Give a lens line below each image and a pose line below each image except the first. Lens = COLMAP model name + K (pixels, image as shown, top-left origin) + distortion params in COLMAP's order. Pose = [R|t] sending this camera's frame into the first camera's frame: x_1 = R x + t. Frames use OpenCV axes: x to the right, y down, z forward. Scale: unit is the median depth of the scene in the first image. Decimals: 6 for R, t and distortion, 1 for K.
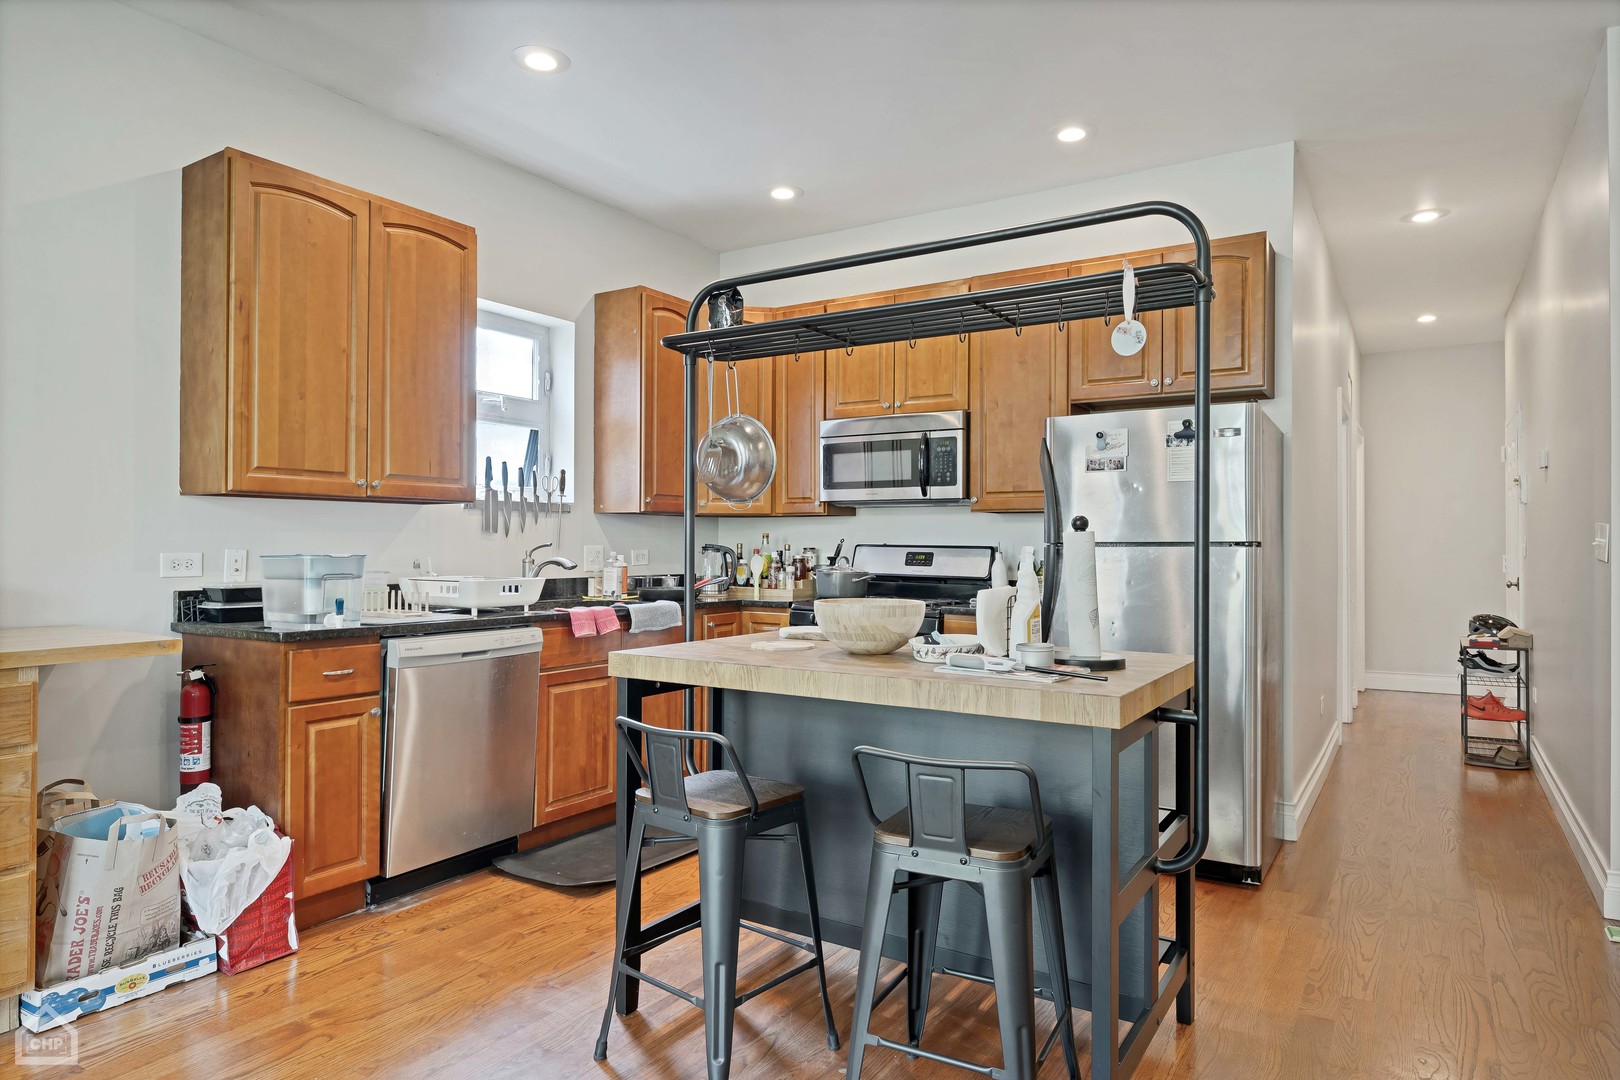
lens RADIAL K [[967.2, 0, 808.3], [0, 967.2, 534.0], [0, 0, 1]] dist [0.002882, 0.000064]
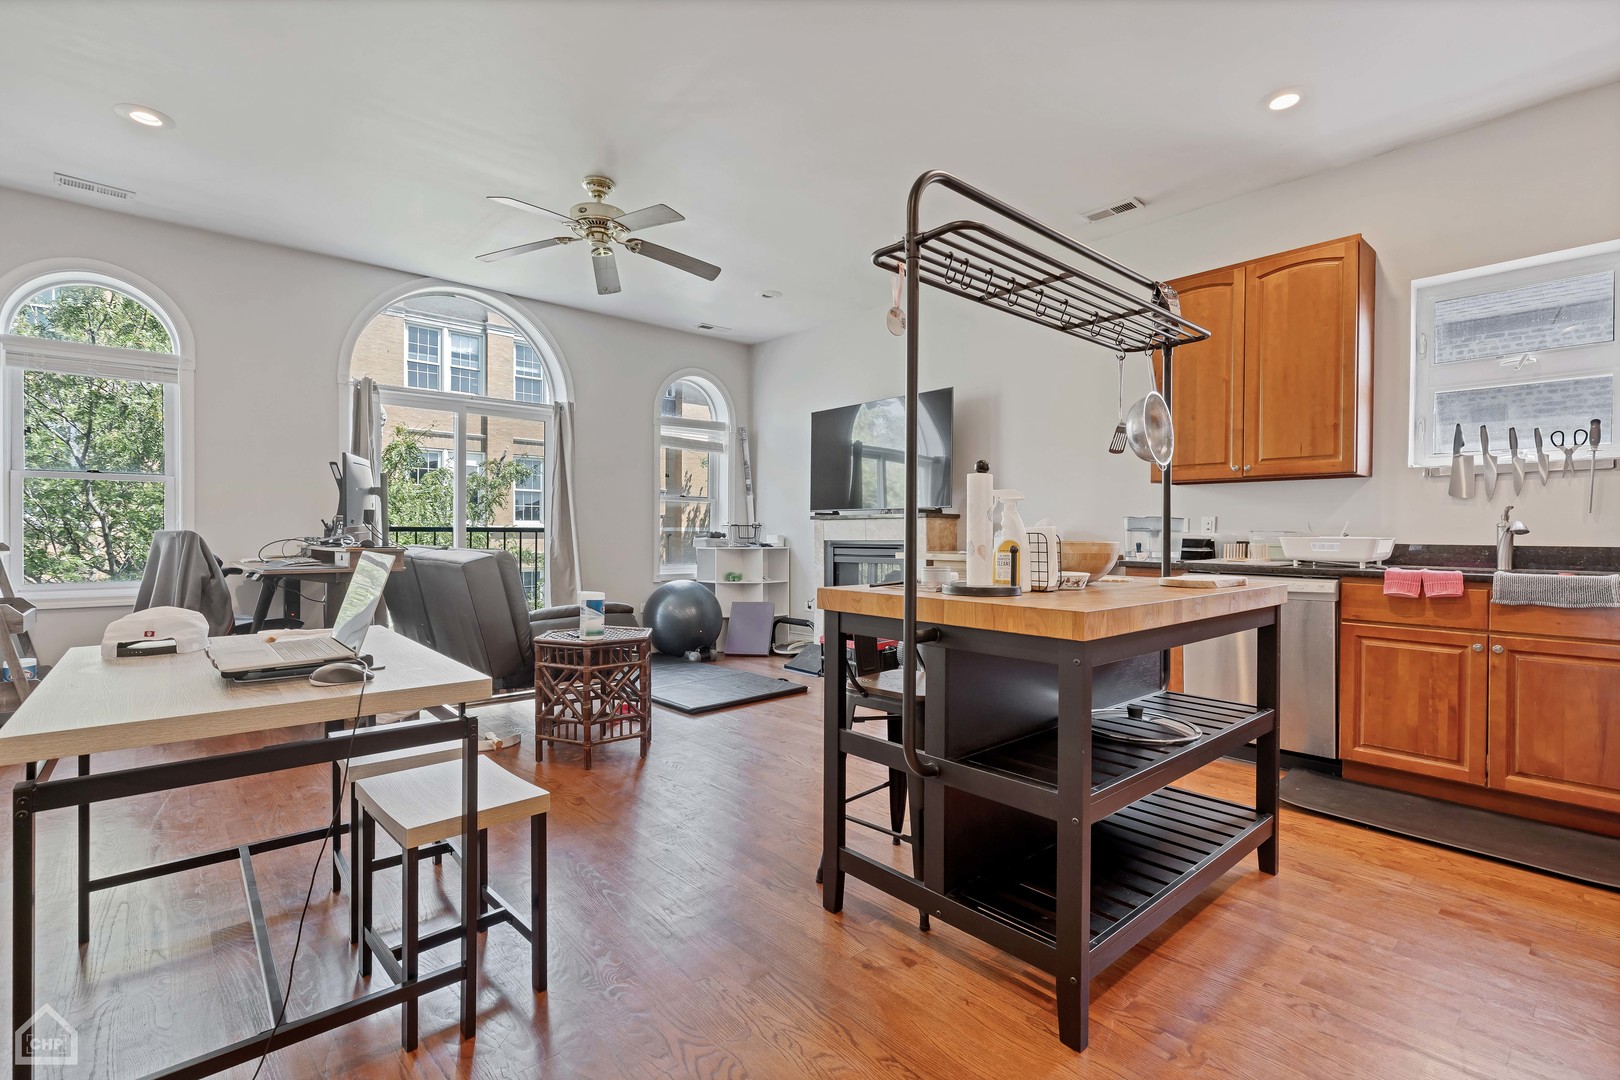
lens RADIAL K [[735.2, 0, 817.9], [0, 735.2, 537.3], [0, 0, 1]] dist [0.006977, -0.000768]
pose [[-0.269690, 0.003450, -0.962941, 0.608015], [0.004927, 0.999985, 0.002203, 0.035487], [0.962935, -0.004150, -0.269703, 0.557742]]
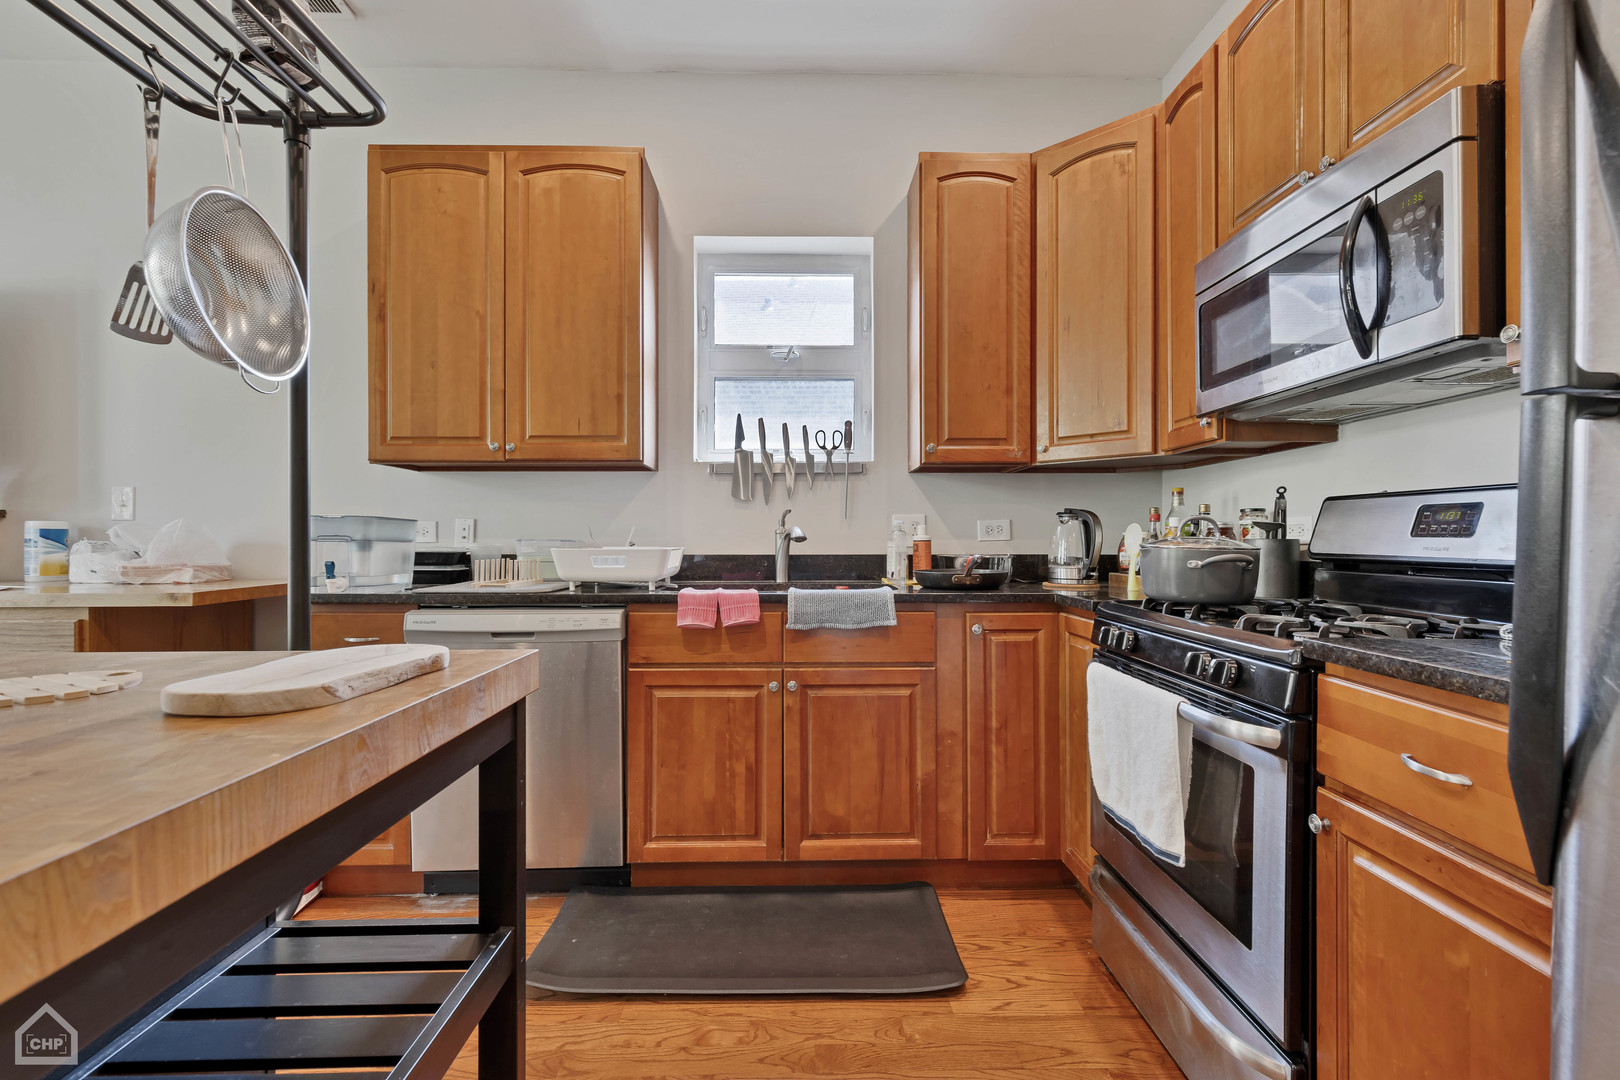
lens RADIAL K [[735.2, 0, 806.9], [0, 735.2, 536.0], [0, 0, 1]] dist [0.006977, -0.000768]
pose [[0.555958, -0.009795, -0.831153, 0.258314], [0.012746, 0.999913, -0.003258, 0.034570], [0.831113, -0.008783, 0.556035, 0.679494]]
